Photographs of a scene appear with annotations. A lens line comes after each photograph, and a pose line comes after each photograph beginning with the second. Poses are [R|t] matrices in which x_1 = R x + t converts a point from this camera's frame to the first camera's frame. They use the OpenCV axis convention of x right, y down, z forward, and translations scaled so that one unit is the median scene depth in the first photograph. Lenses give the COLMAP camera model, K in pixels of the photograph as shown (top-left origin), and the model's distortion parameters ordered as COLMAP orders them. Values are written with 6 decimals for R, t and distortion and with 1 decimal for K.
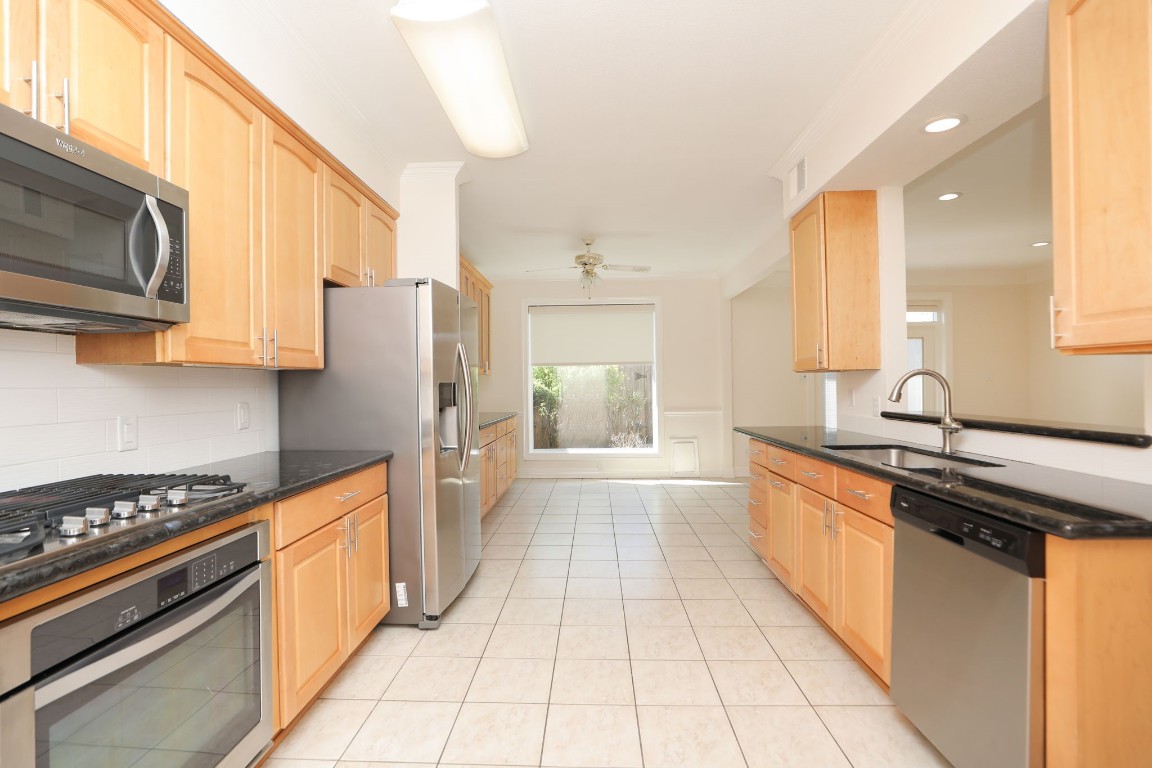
lens RADIAL K [[526.1, 0, 576.0], [0, 526.1, 384.0], [0, 0, 1]] dist [-0.043889, 0.013481]
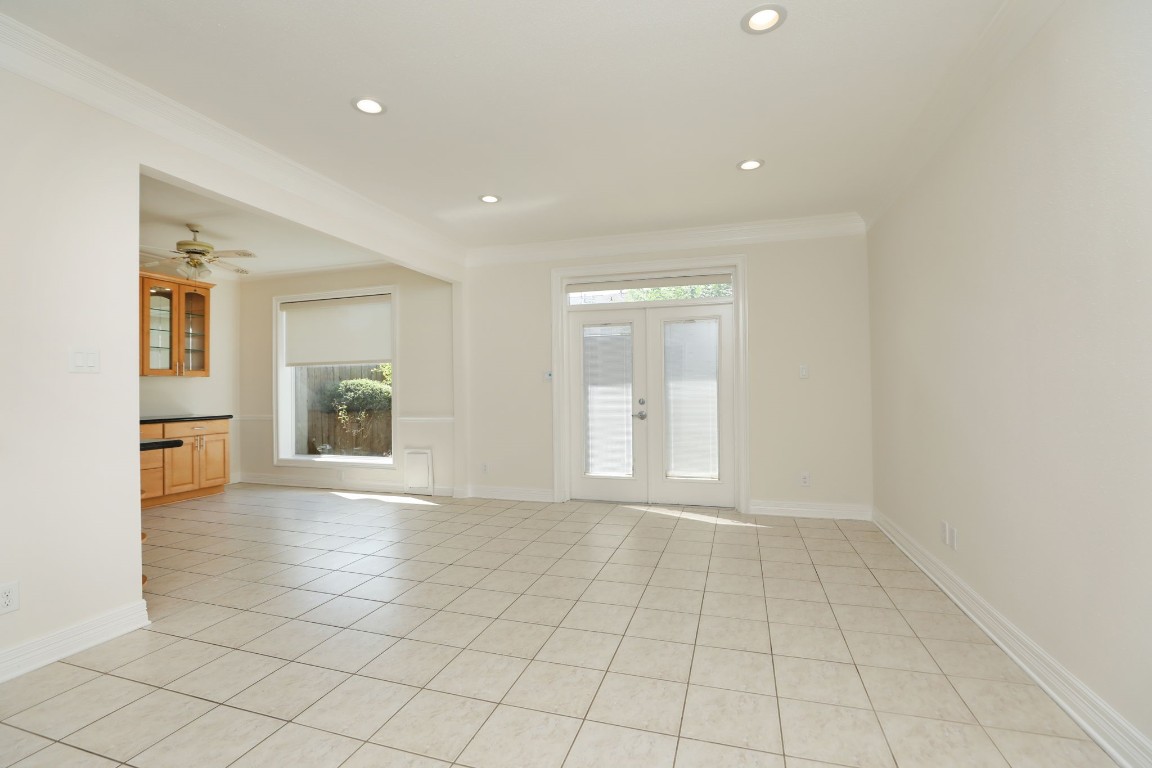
lens RADIAL K [[528.2, 0, 576.0], [0, 528.2, 384.0], [0, 0, 1]] dist [-0.040397, 0.000667]
pose [[0.966744, 0.000455, -0.255745, 1.802874], [-0.002552, 0.999966, -0.007869, 0.011316], [0.255733, 0.008260, 0.966712, 0.632261]]
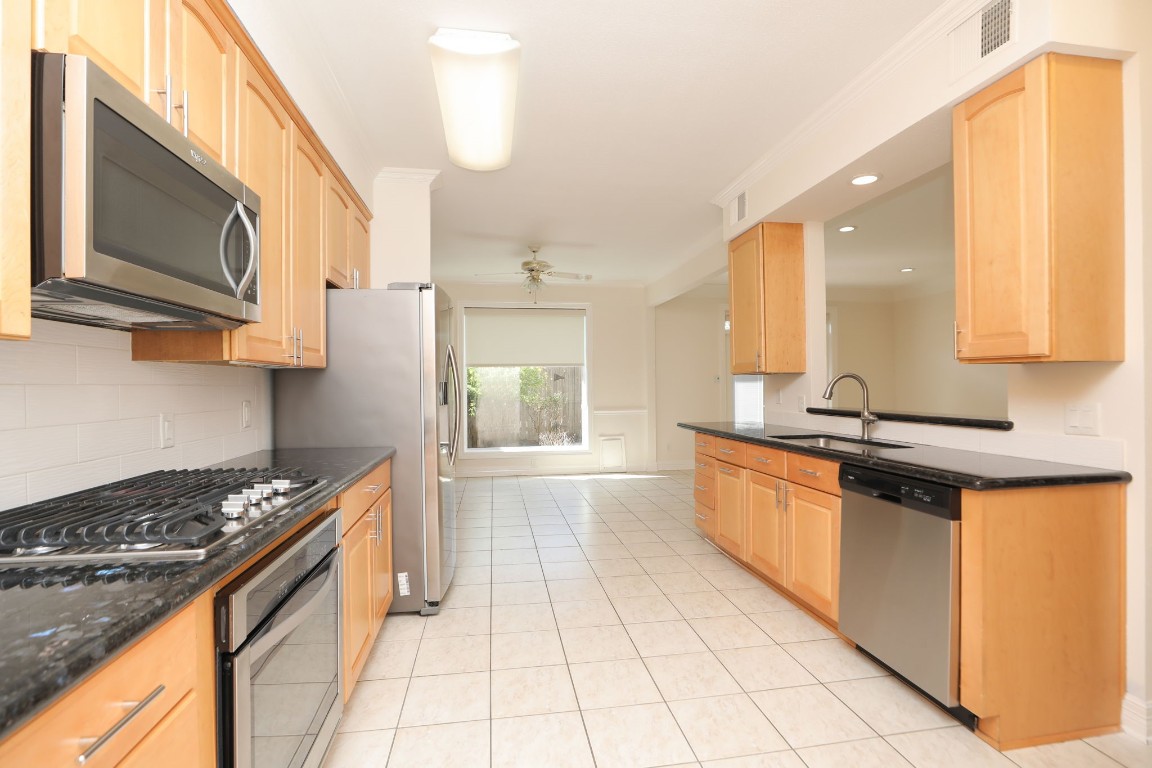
lens RADIAL K [[526.1, 0, 576.0], [0, 526.1, 384.0], [0, 0, 1]] dist [-0.043889, 0.013481]
pose [[0.980918, 0.004338, 0.194375, -0.199734], [-0.003894, 0.999989, -0.002666, 0.003551], [-0.194385, 0.001858, 0.980924, -0.096734]]
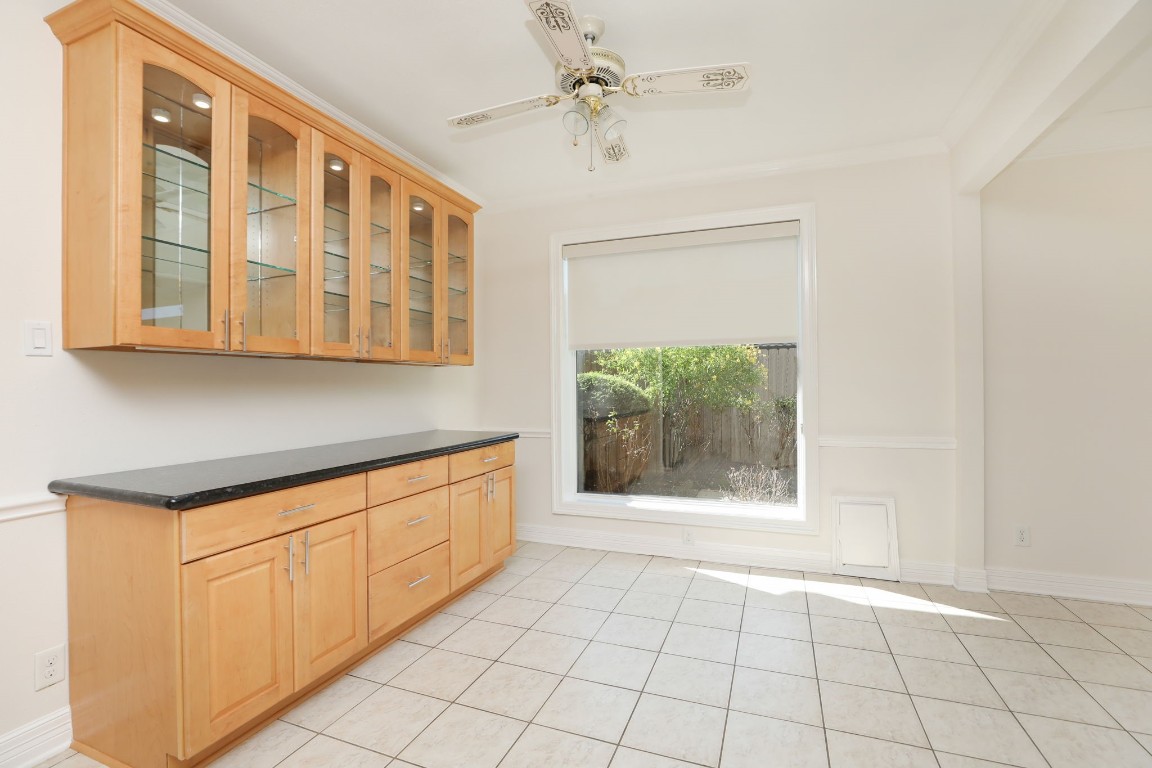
lens RADIAL K [[528.2, 0, 576.0], [0, 528.2, 384.0], [0, 0, 1]] dist [-0.040397, 0.000667]
pose [[0.946547, 0.004328, -0.322535, 0.295803], [-0.005234, 0.999984, -0.001940, 0.014561], [0.322522, 0.003524, 0.946555, 1.257372]]
